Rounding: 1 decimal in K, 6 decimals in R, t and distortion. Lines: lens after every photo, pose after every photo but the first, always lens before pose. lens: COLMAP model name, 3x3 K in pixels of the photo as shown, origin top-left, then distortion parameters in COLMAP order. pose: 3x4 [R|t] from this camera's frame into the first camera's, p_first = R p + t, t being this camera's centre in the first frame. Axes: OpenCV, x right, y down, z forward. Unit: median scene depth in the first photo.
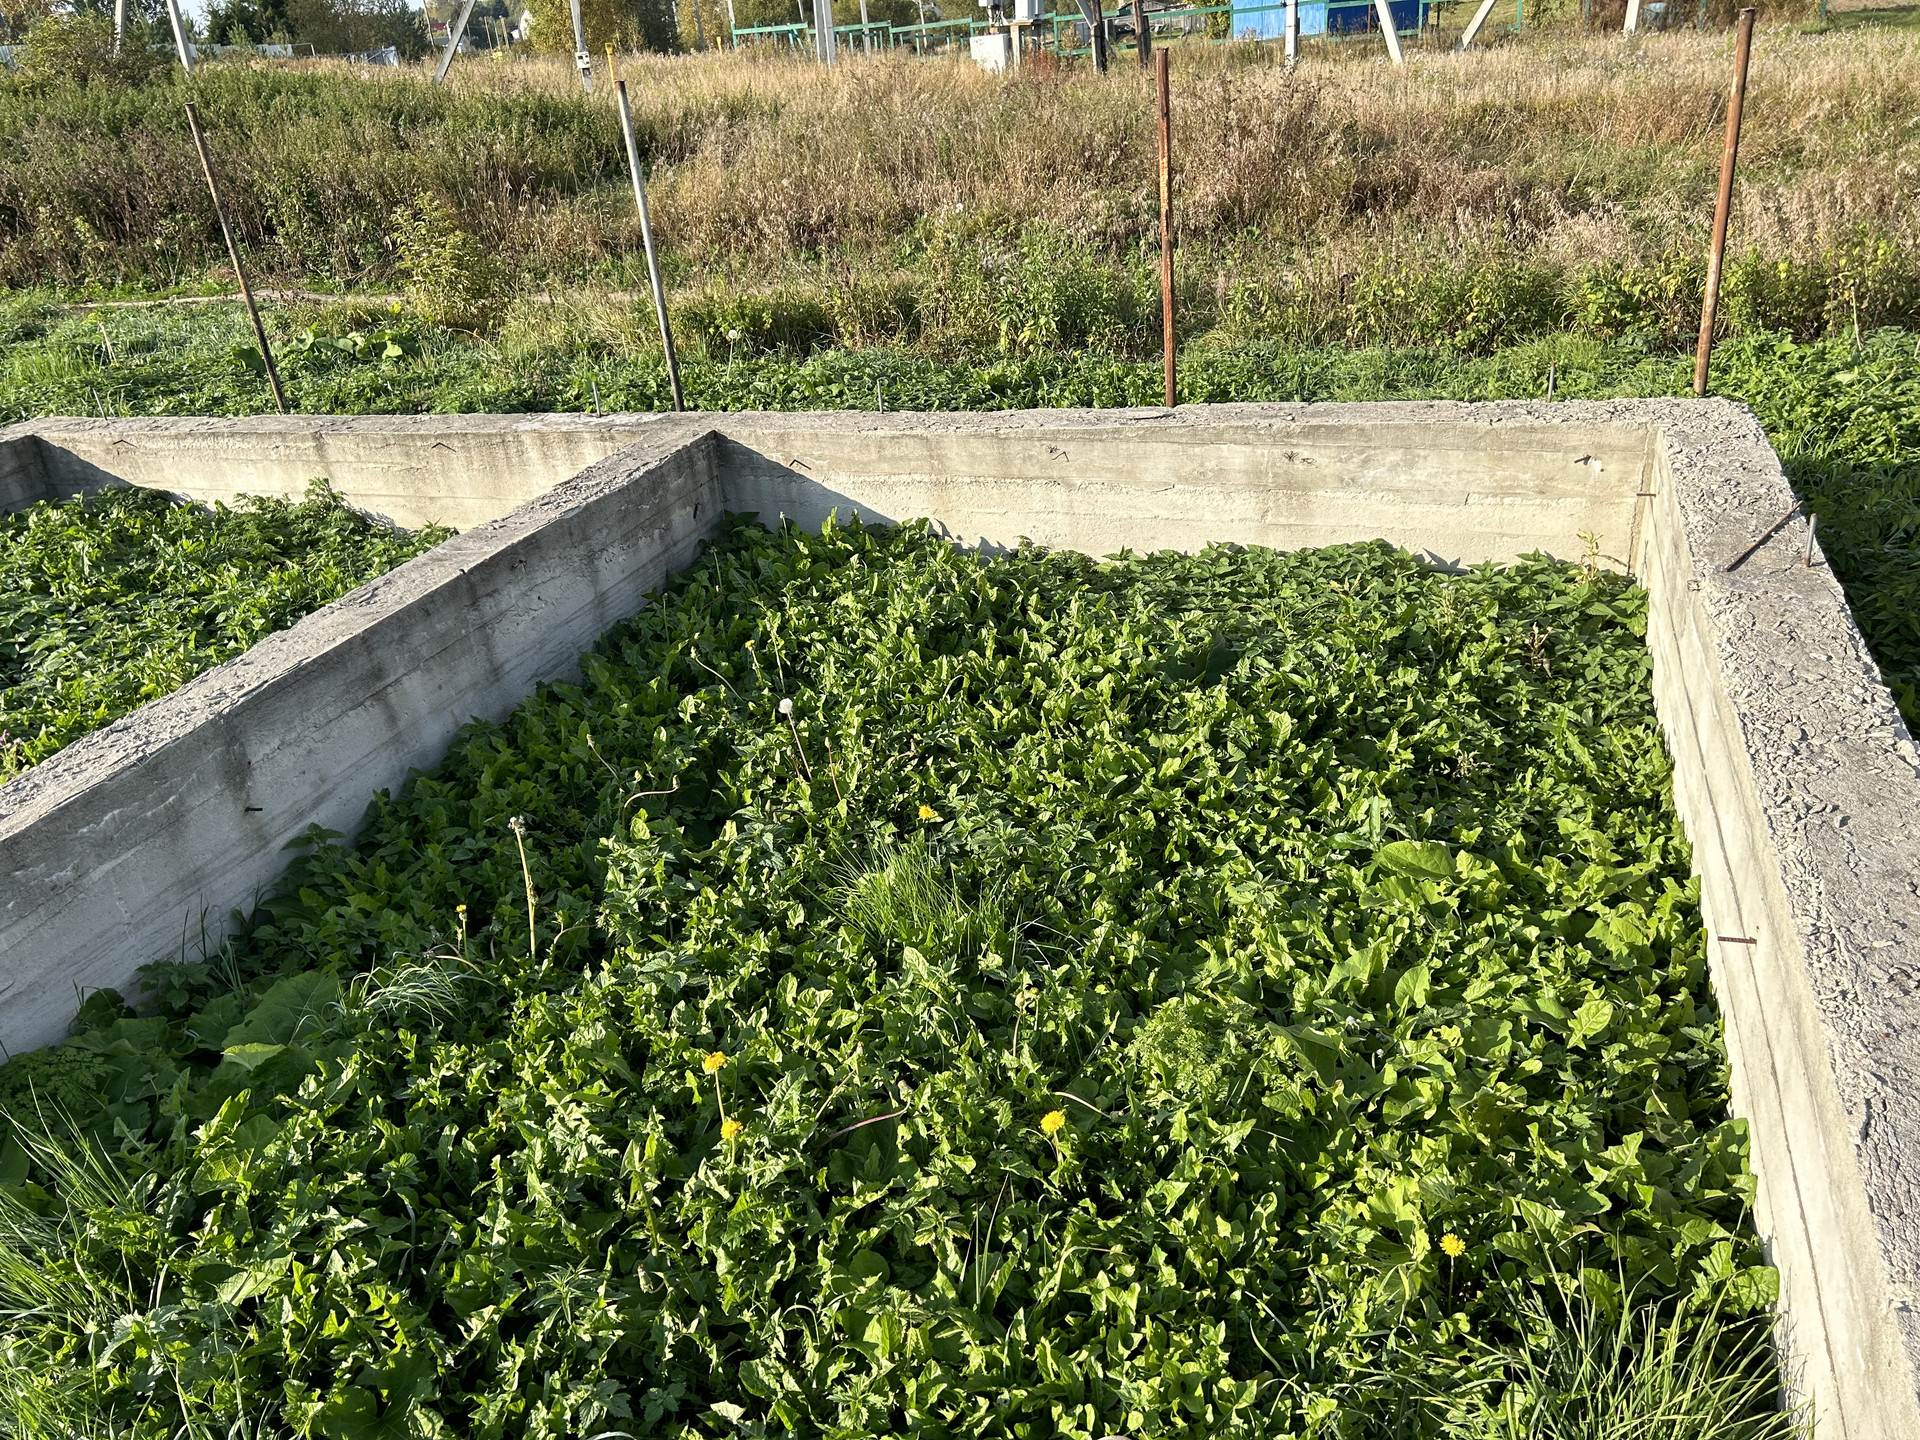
lens RADIAL K [[1432.9, 0, 956.2], [0, 1432.9, 731.0], [0, 0, 1]] dist [0.067193, -0.075285]
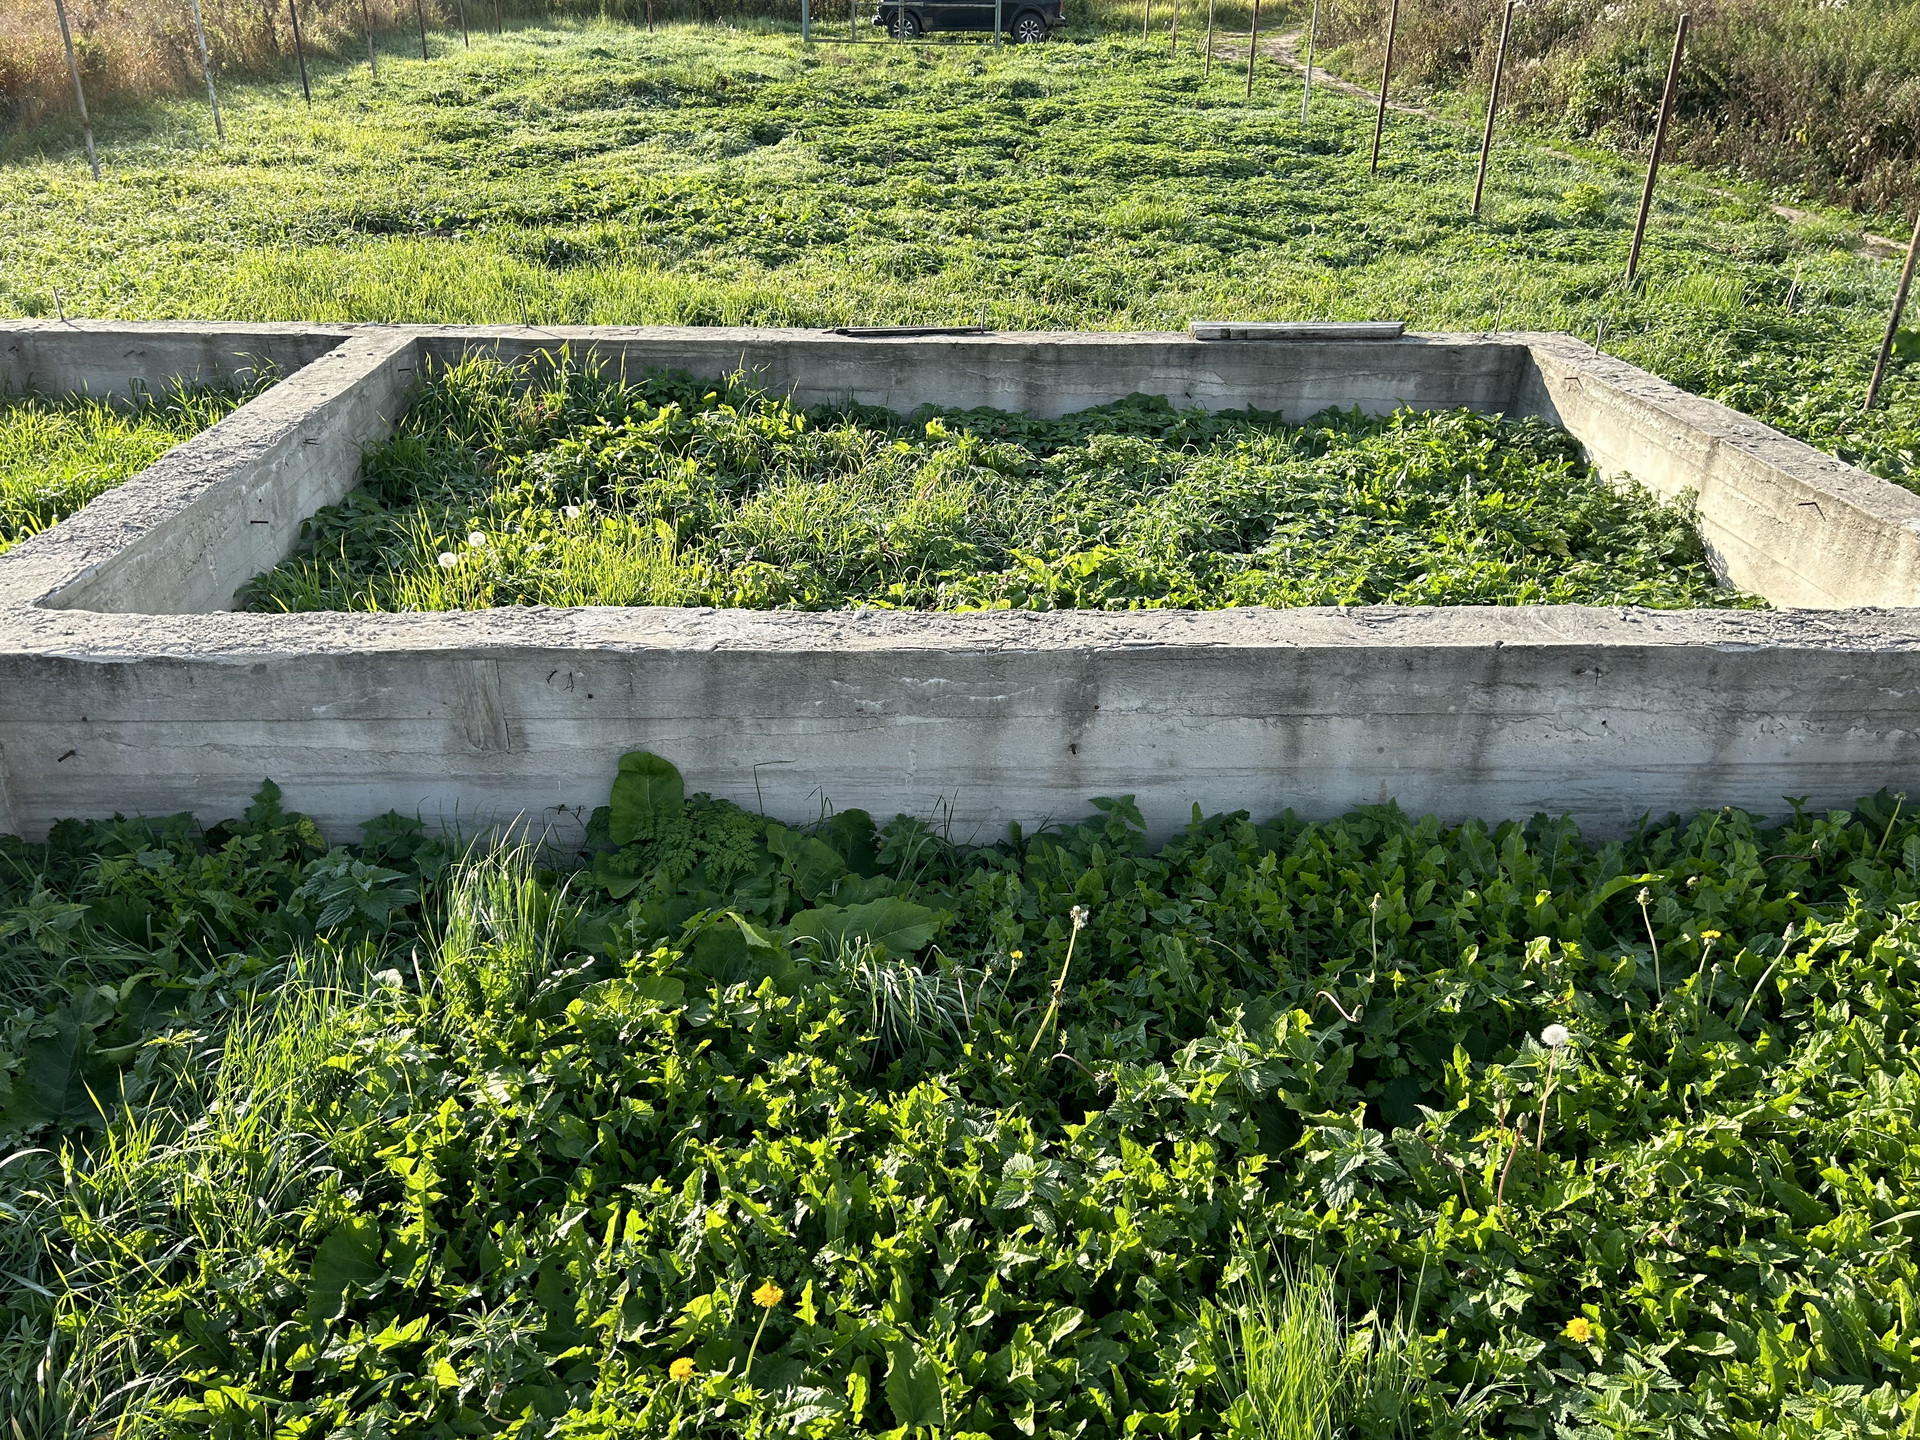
lens RADIAL K [[1432.9, 0, 961.2], [0, 1432.9, 738.5], [0, 0, 1]] dist [0.067193, -0.075285]
pose [[0.373859, 0.504103, -0.778530, 0.179782], [-0.459898, 0.829696, 0.316385, -0.172263], [0.805434, 0.239761, 0.542025, 0.325759]]
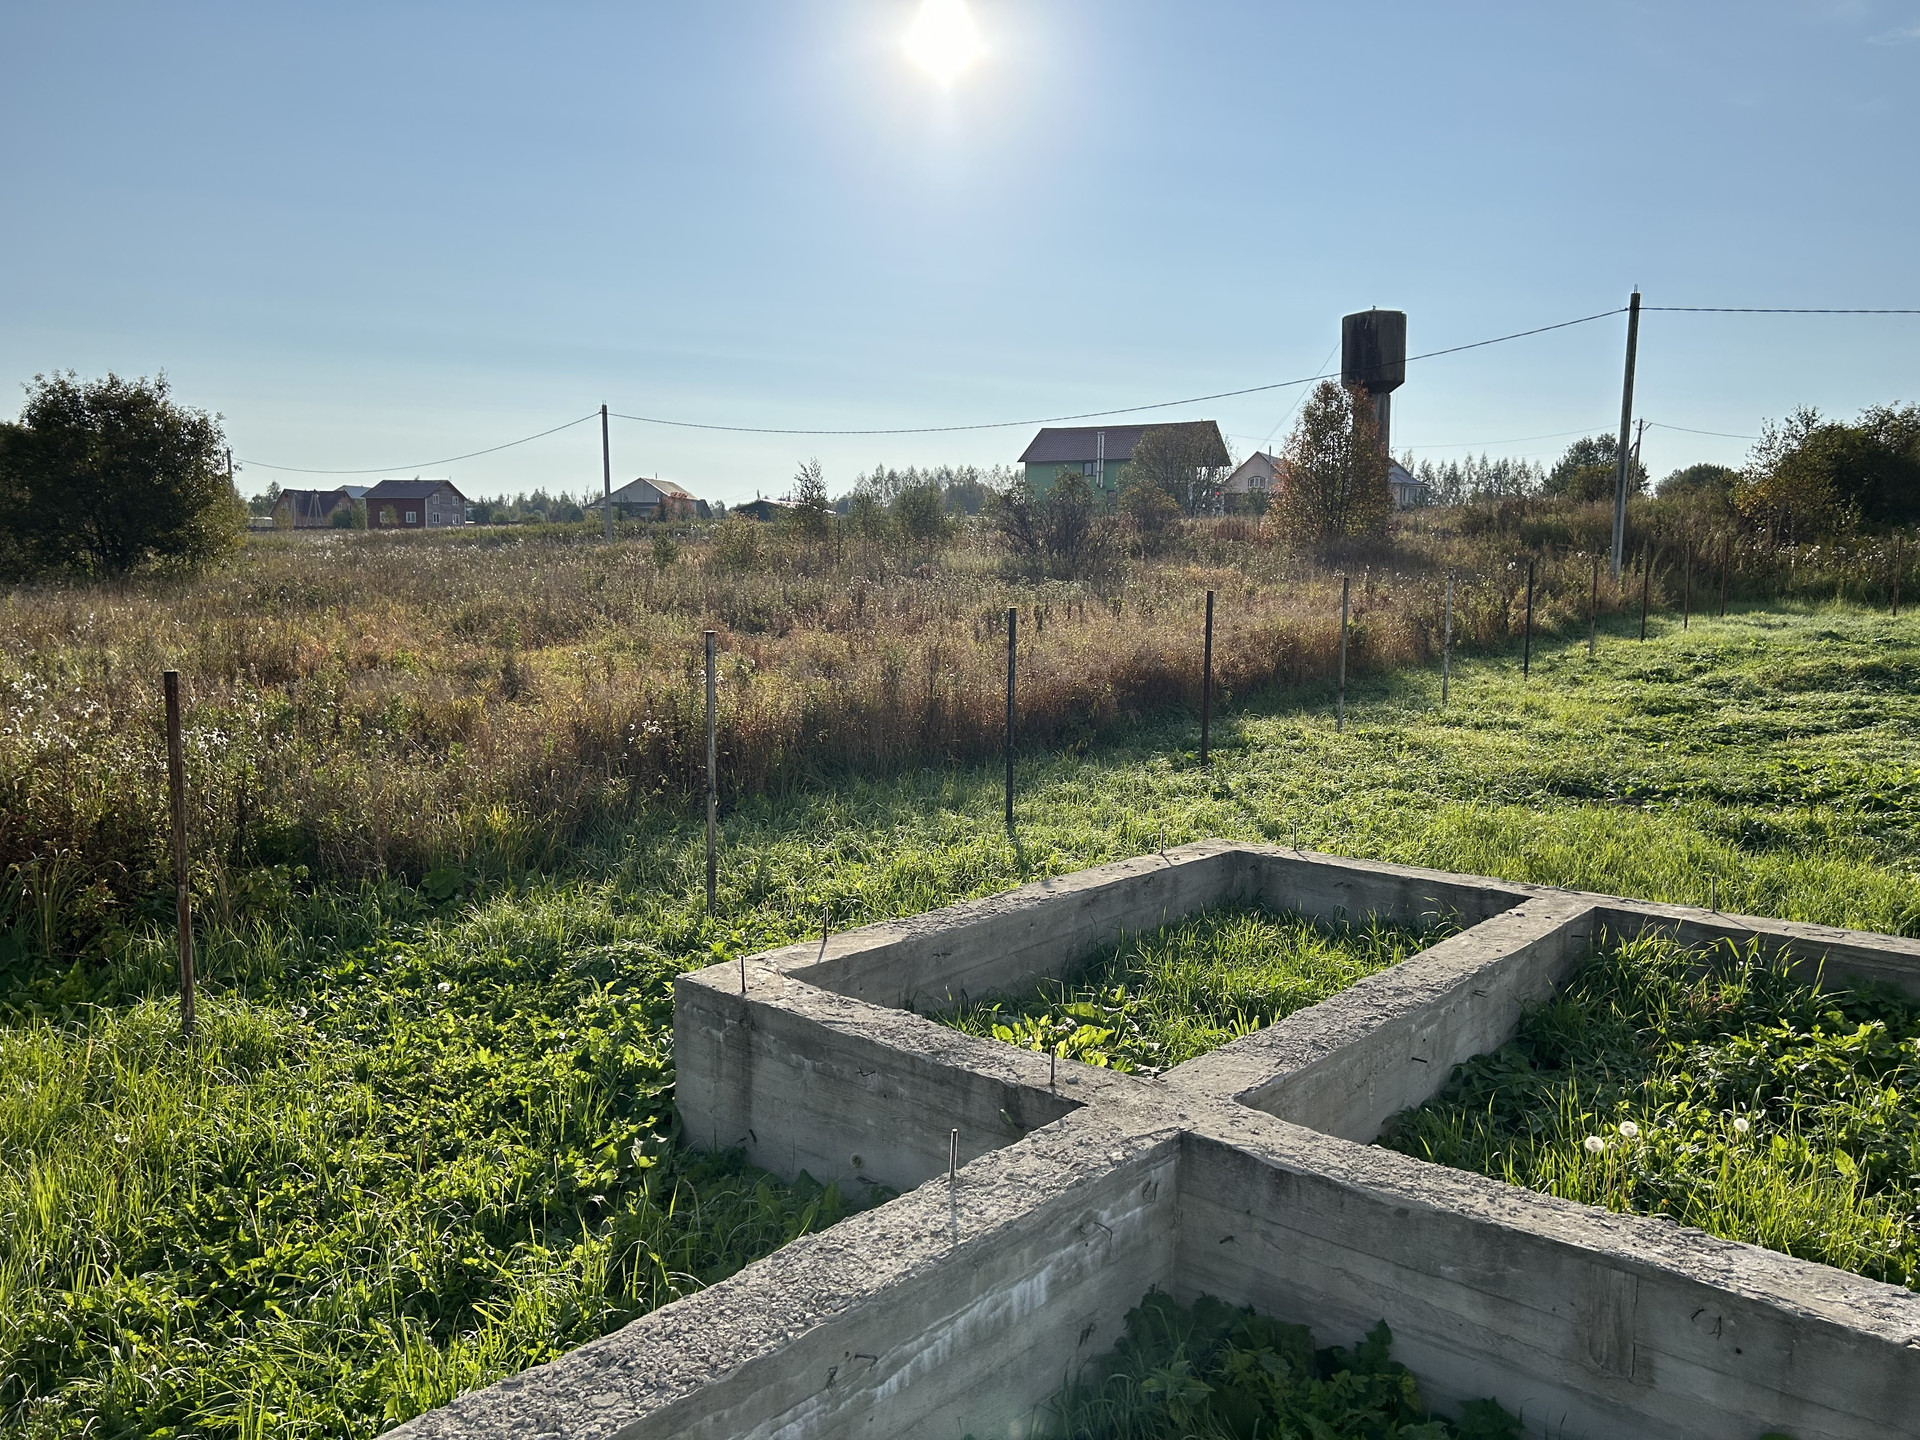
lens RADIAL K [[1432.9, 0, 975.3], [0, 1432.9, 738.7], [0, 0, 1]] dist [0.067193, -0.075285]
pose [[-0.353579, 0.197606, -0.914294, 0.196048], [-0.396655, 0.853528, 0.337868, -0.192827], [0.847140, 0.482122, -0.223409, 0.287256]]
